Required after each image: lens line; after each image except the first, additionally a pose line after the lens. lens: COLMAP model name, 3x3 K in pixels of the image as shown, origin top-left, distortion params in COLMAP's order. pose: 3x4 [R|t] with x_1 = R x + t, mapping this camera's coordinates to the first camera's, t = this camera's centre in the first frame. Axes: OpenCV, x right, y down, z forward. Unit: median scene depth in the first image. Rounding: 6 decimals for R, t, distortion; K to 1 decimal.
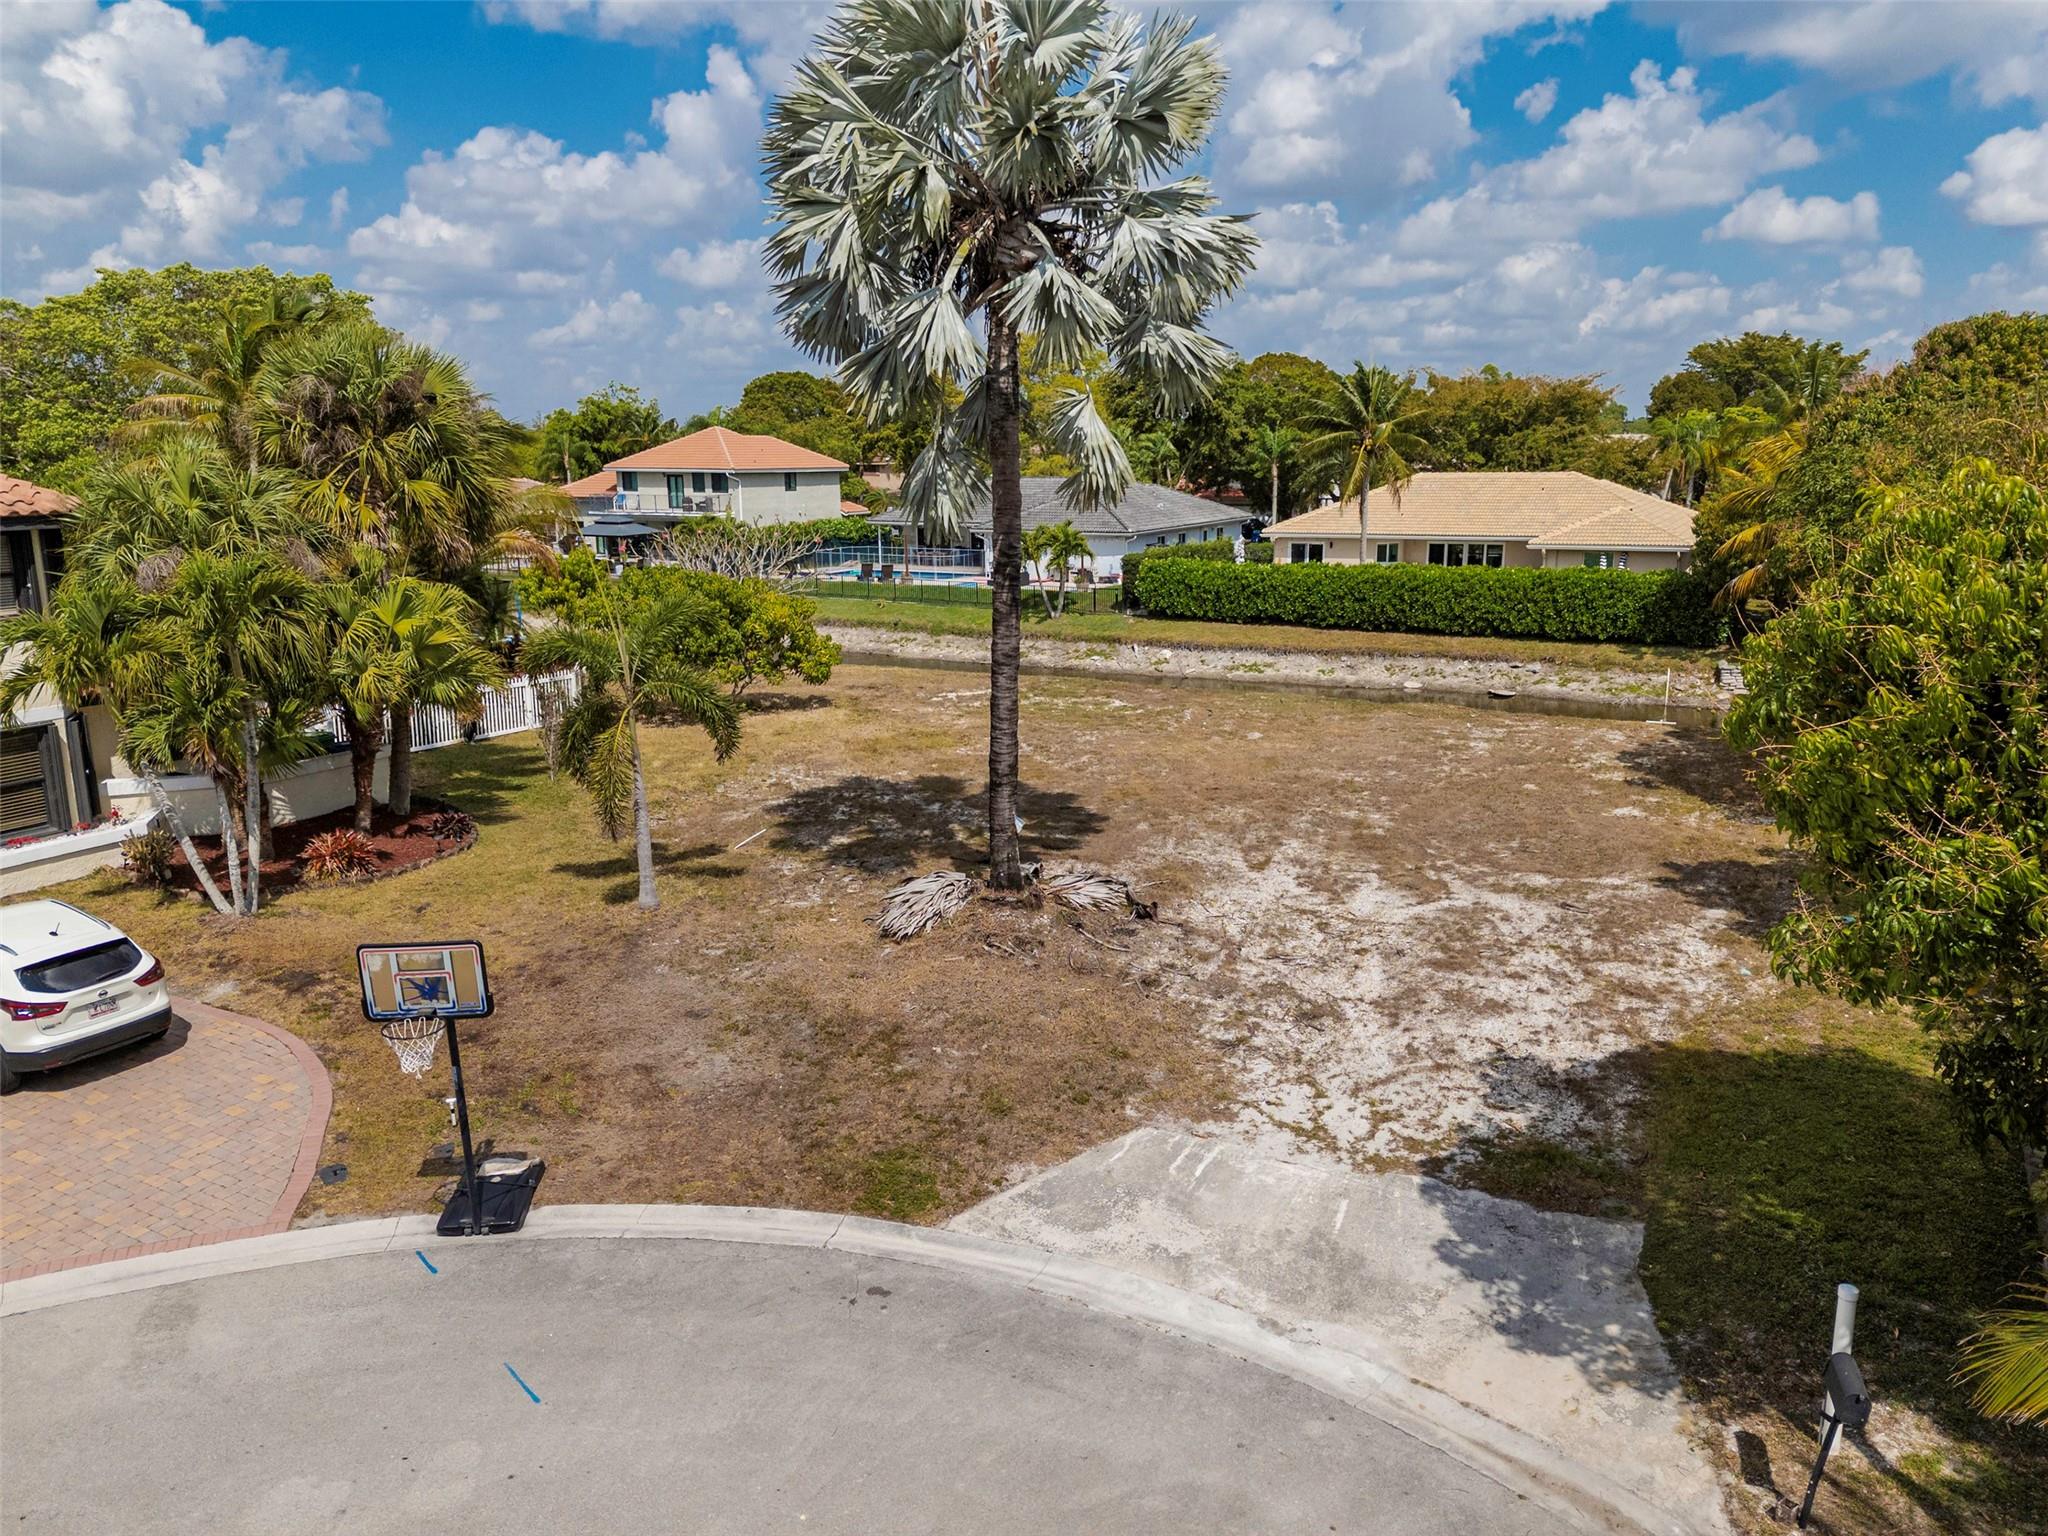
lens RADIAL K [[1500.8, 0, 1031.5], [0, 1500.8, 786.9], [0, 0, 1]] dist [0.097955, -0.071837]
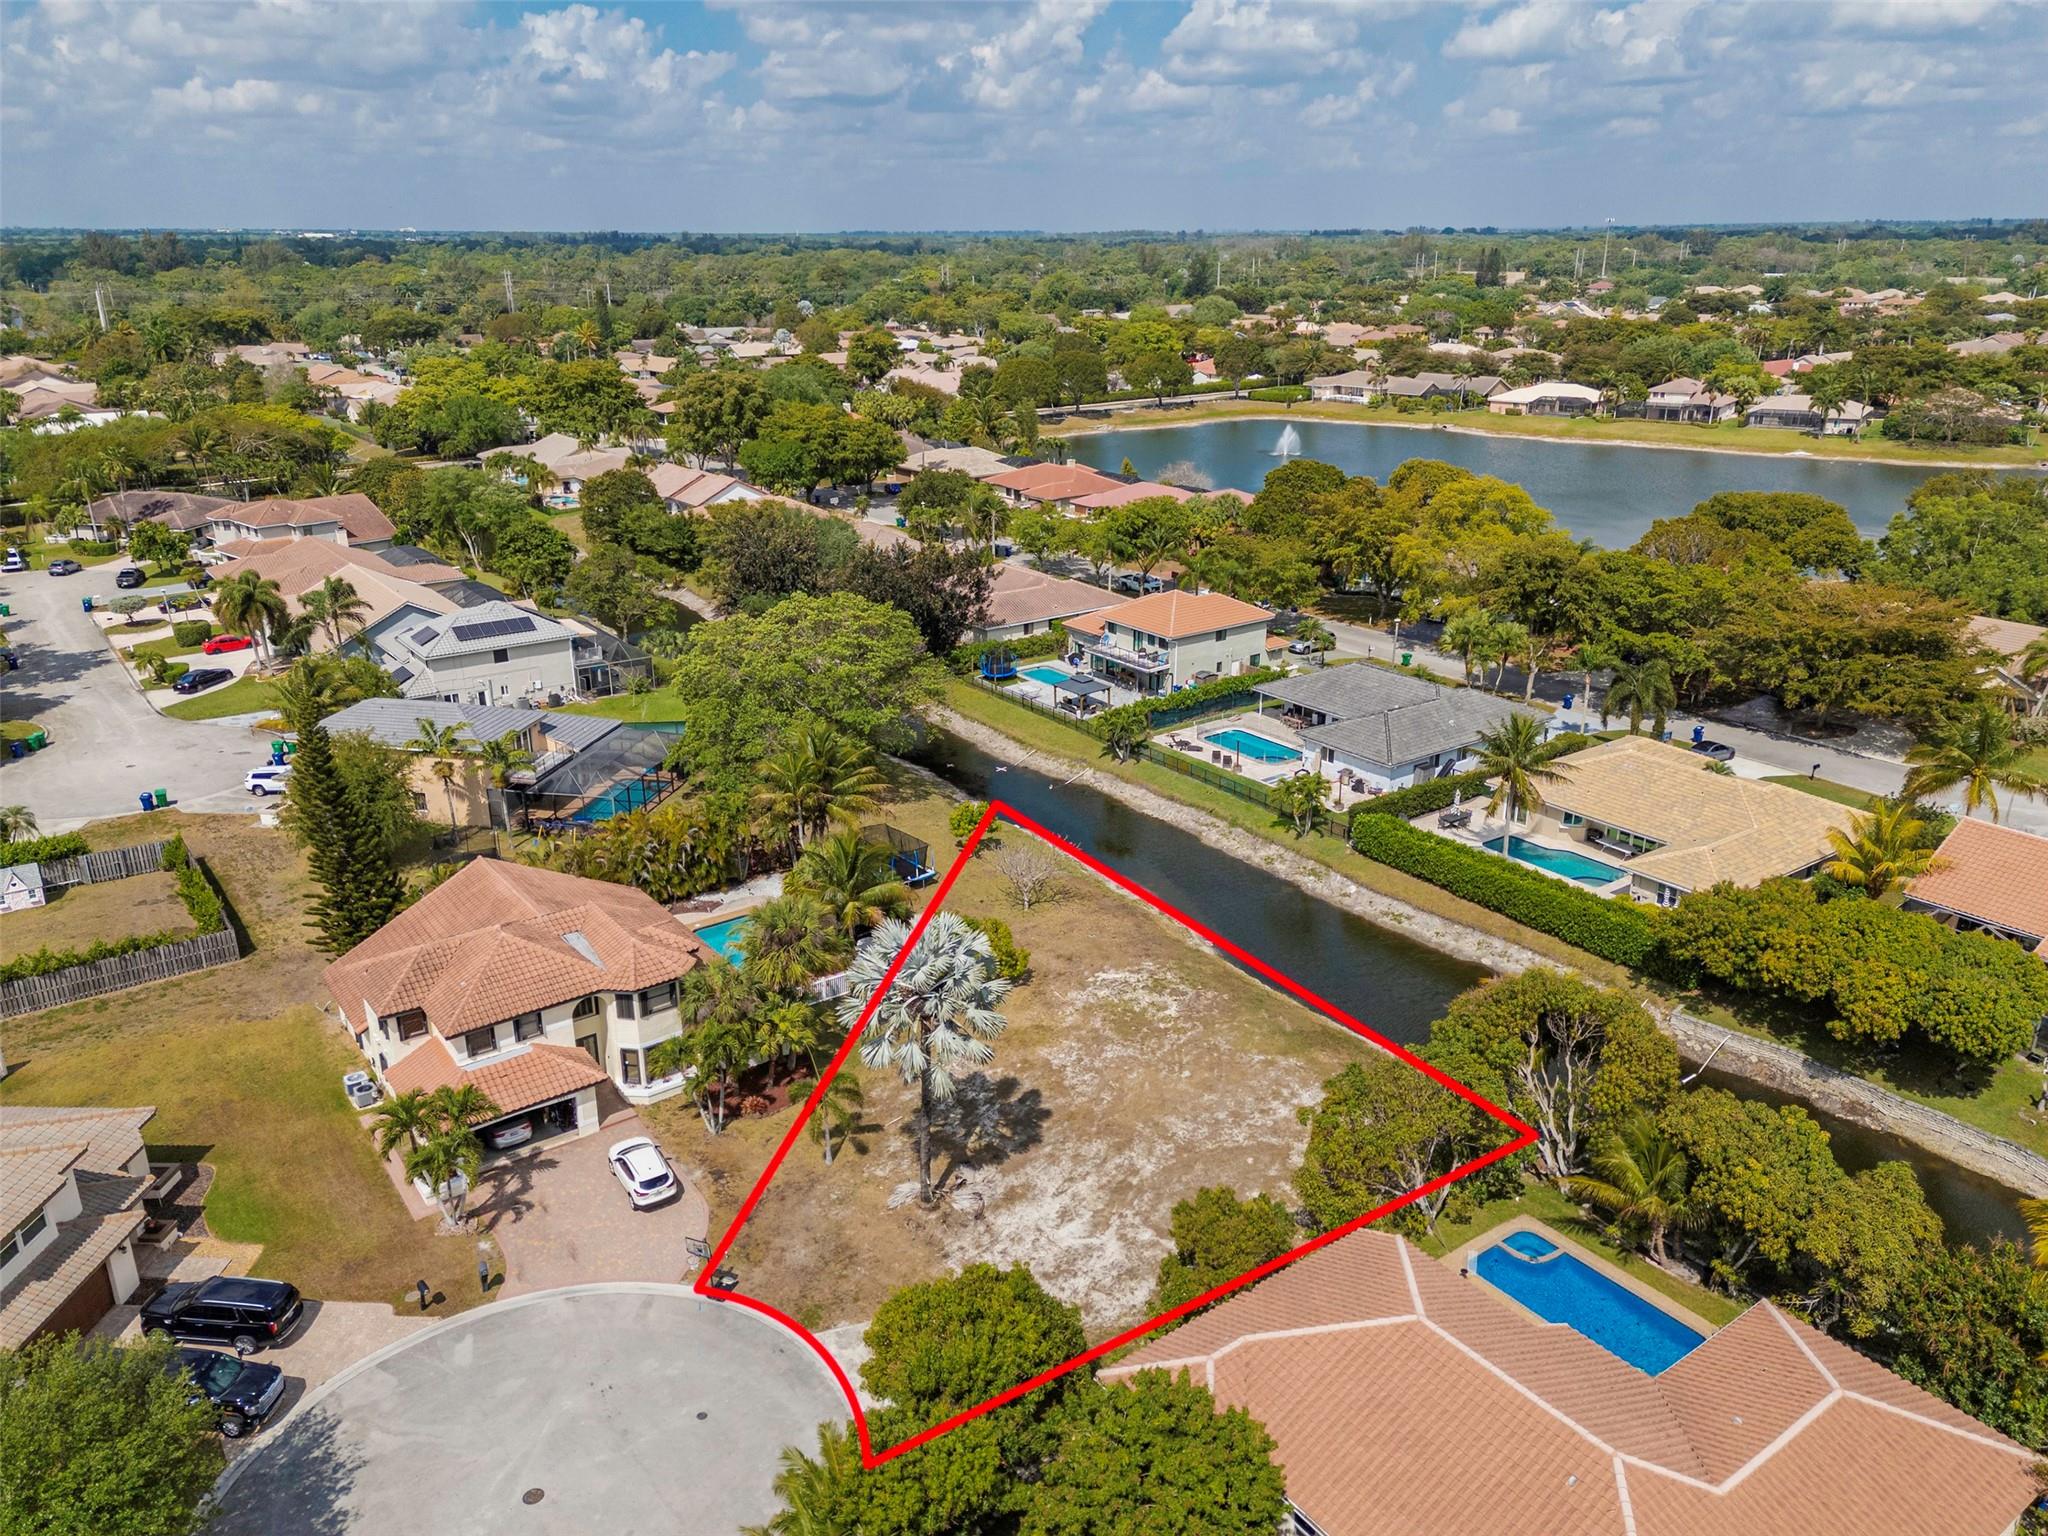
lens RADIAL K [[1500.8, 0, 1025.1], [0, 1500.8, 776.3], [0, 0, 1]] dist [0.097955, -0.071837]
pose [[0.892340, 0.155746, -0.423643, 1.254947], [-0.099011, 0.983265, 0.152930, -1.193205], [0.440371, -0.094520, 0.892827, -1.411002]]
